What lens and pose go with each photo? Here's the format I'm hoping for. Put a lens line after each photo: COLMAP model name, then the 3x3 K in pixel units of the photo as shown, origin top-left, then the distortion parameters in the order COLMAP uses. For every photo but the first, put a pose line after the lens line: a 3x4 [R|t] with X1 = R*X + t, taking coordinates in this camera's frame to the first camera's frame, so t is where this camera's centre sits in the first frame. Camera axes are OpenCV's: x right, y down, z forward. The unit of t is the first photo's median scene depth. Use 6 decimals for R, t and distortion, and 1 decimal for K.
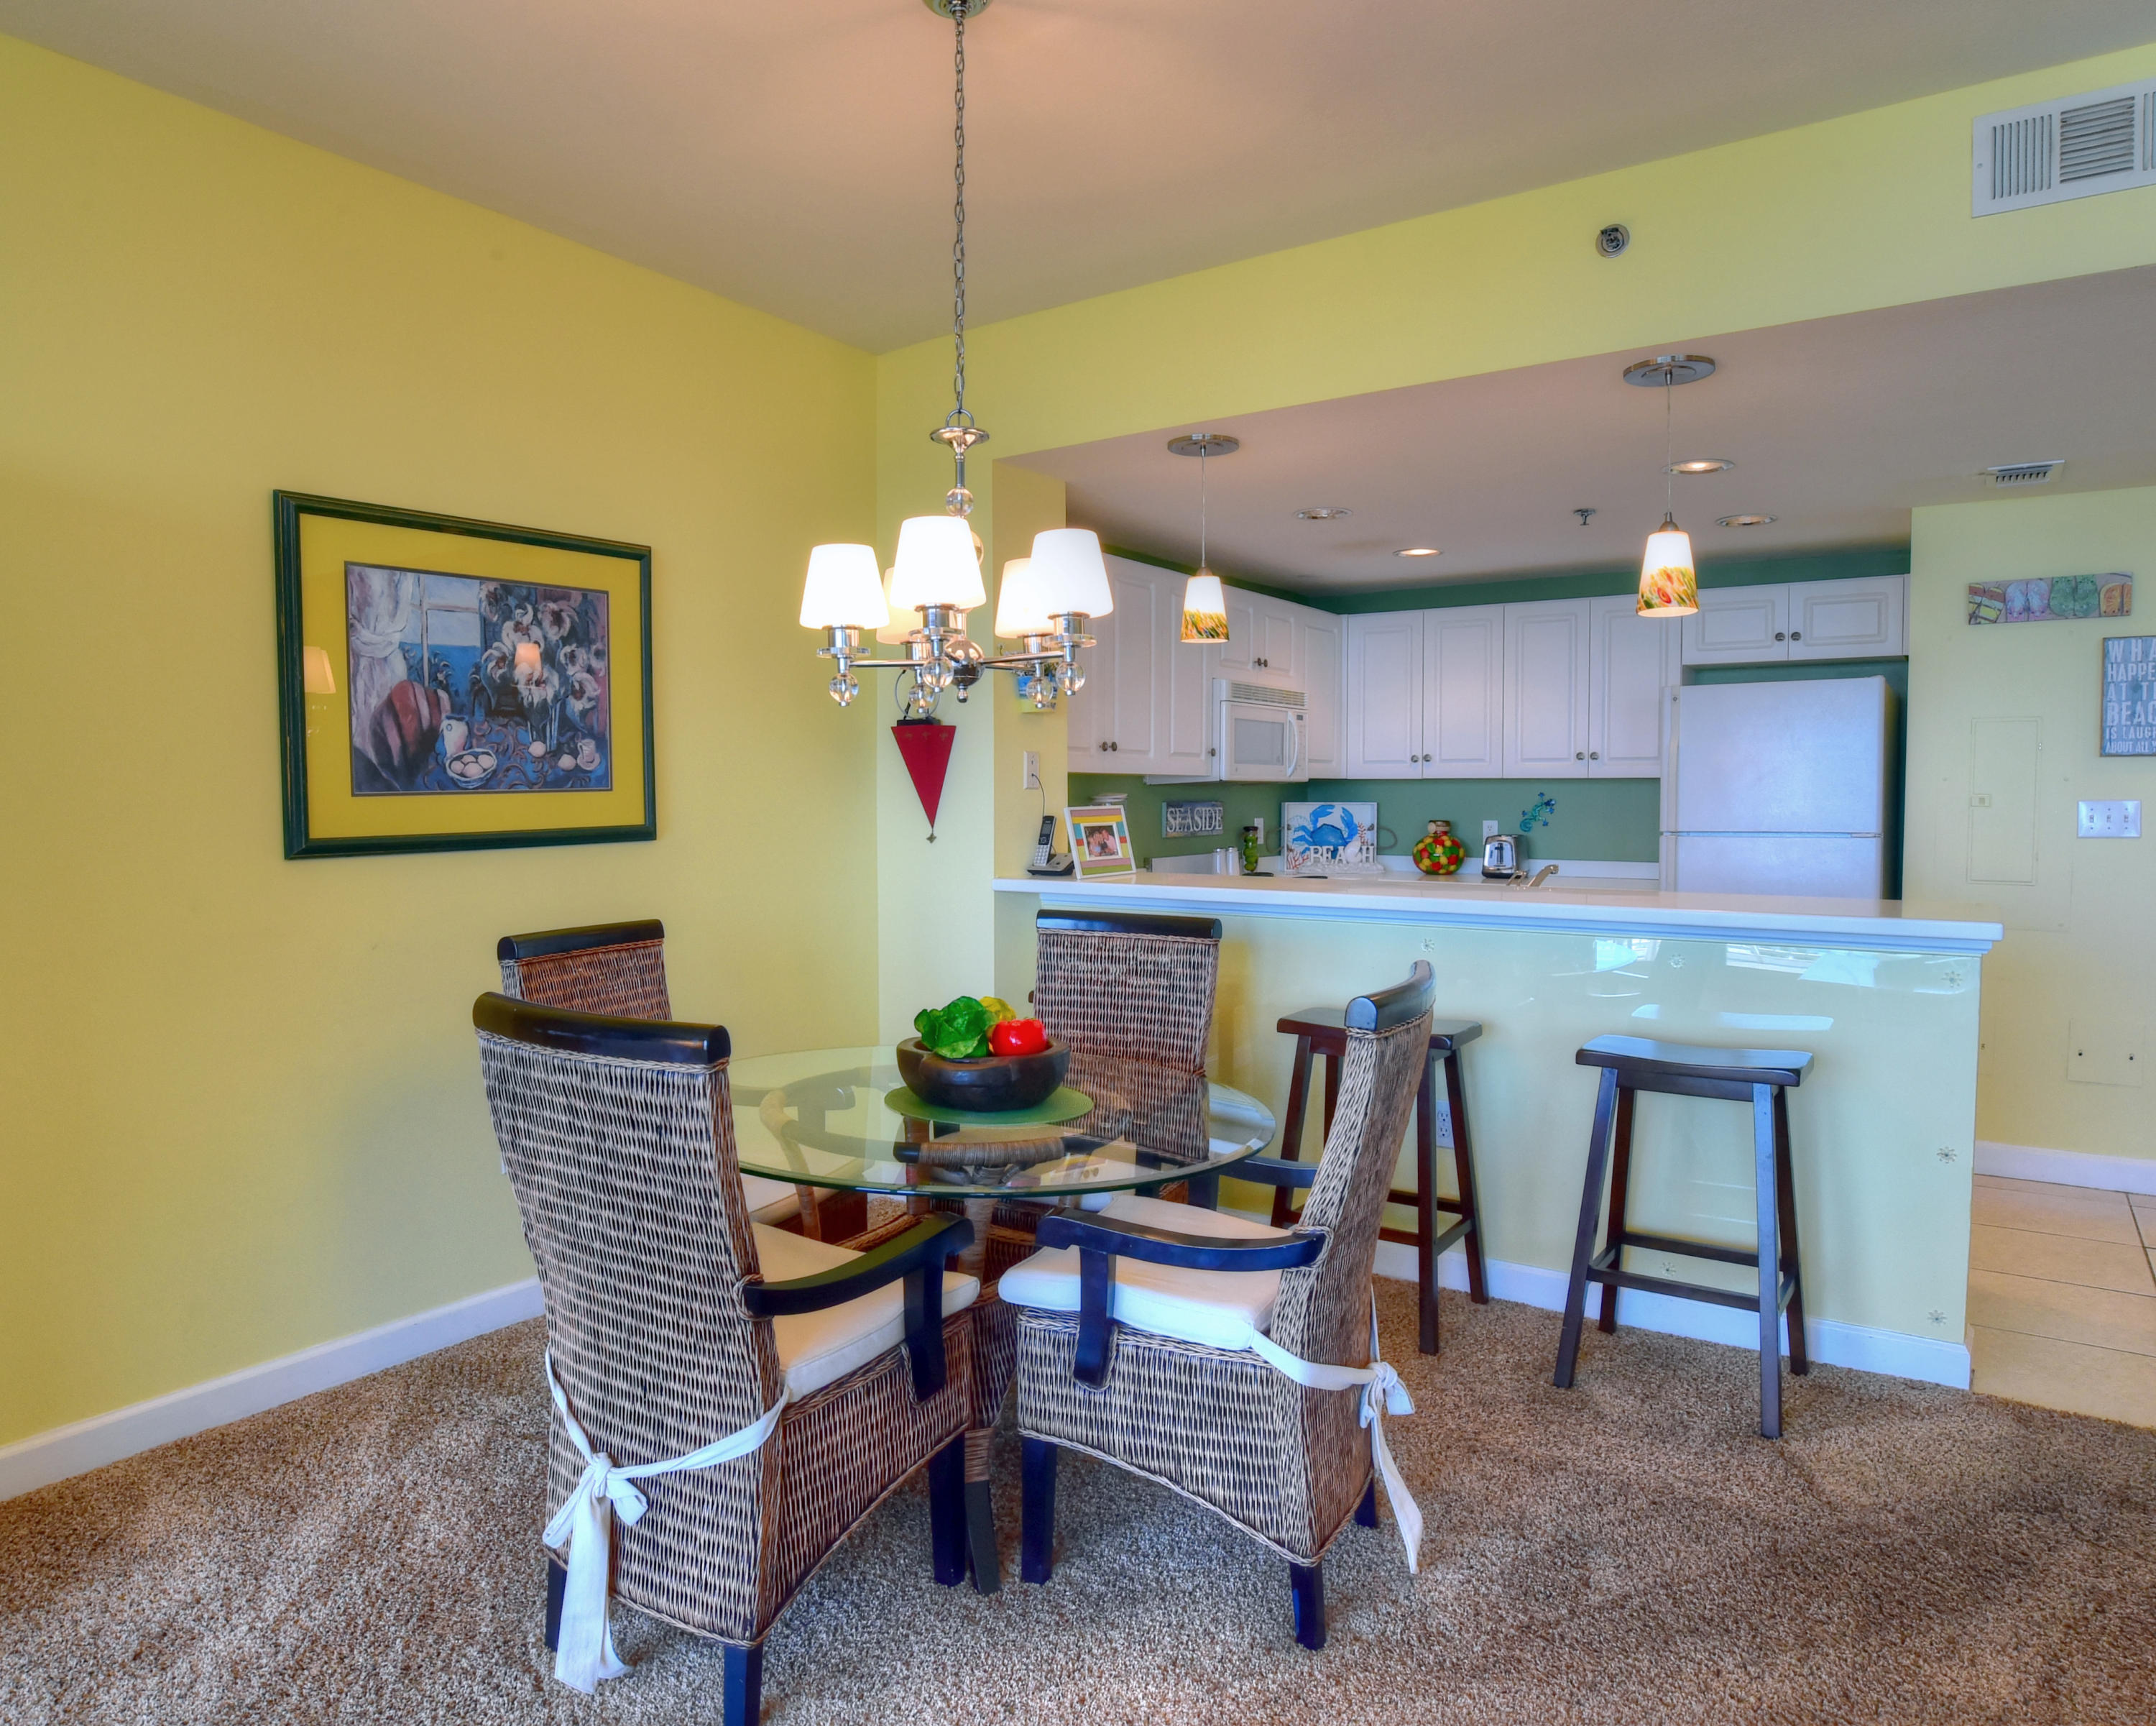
lens RADIAL K [[1324.3, 0, 1091.4], [0, 1324.3, 855.0], [0, 0, 1]] dist [-0.082355, 0.034993]
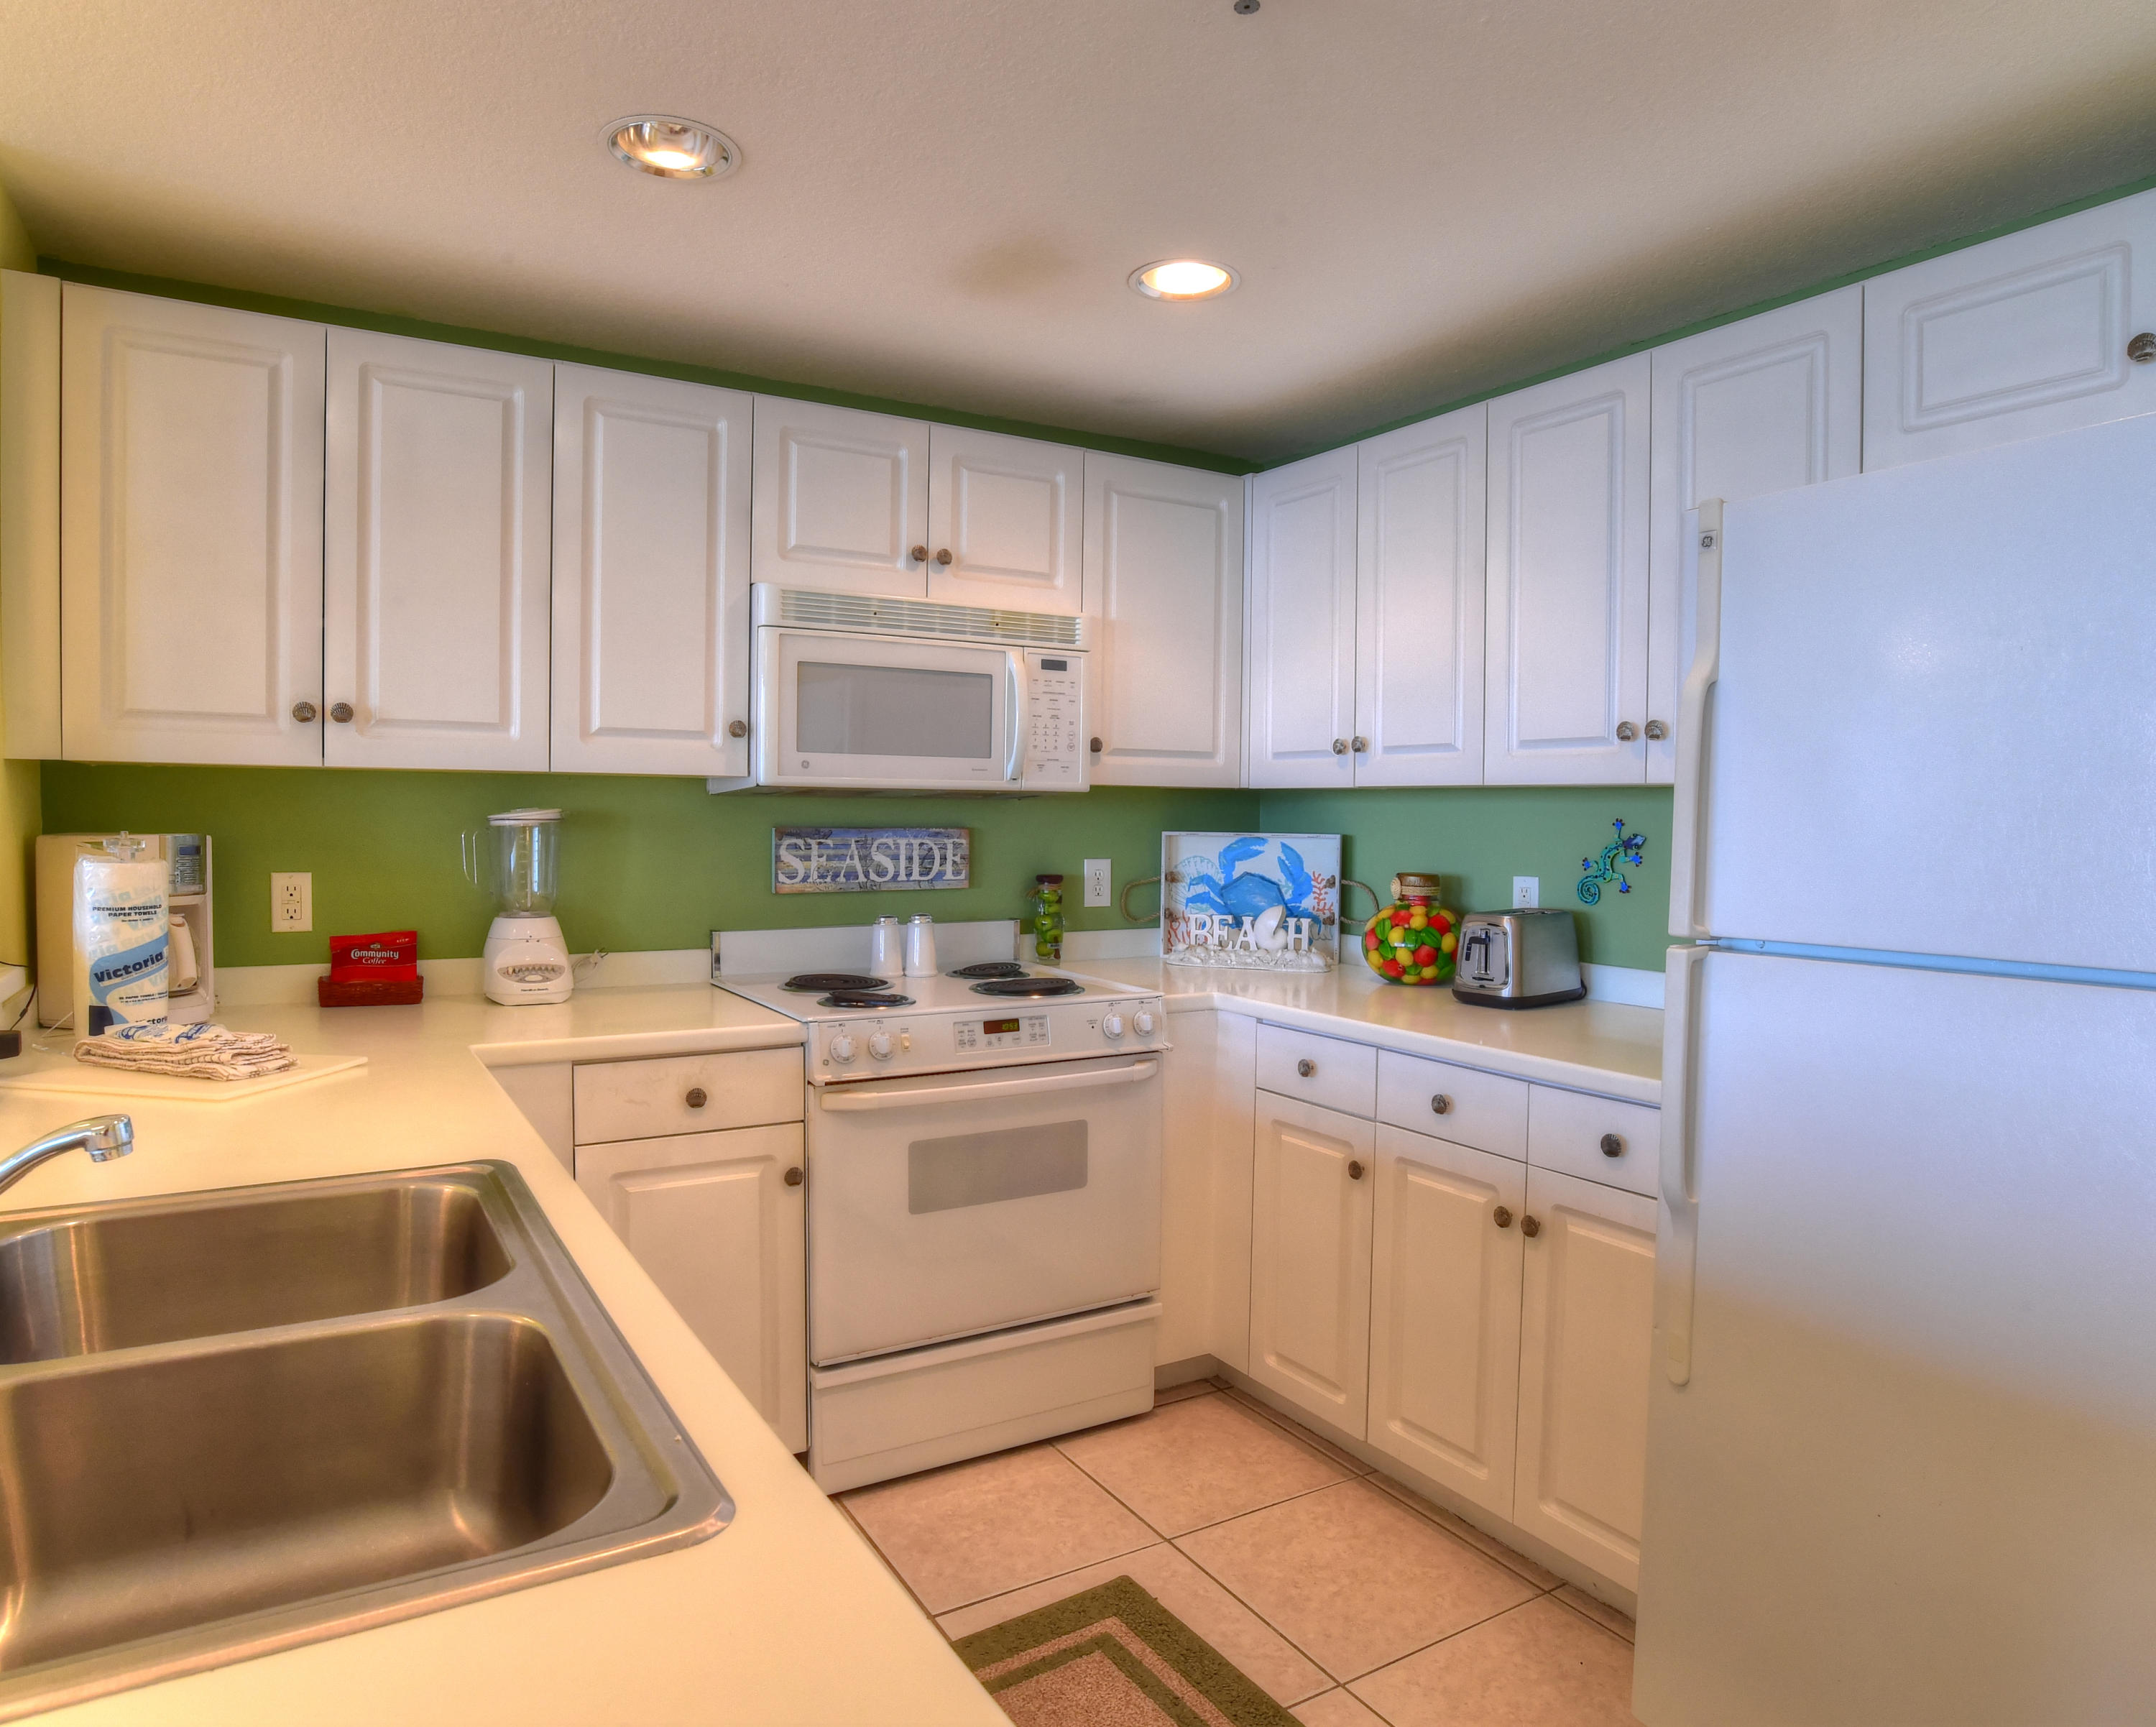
lens RADIAL K [[1324.2, 0, 1085.6], [0, 1324.2, 862.7], [0, 0, 1]] dist [-0.082355, 0.034993]
pose [[0.914717, 0.026382, -0.403232, 0.438307], [-0.030990, 0.999508, -0.004906, -0.030310], [0.402904, 0.016984, 0.915085, 0.631063]]
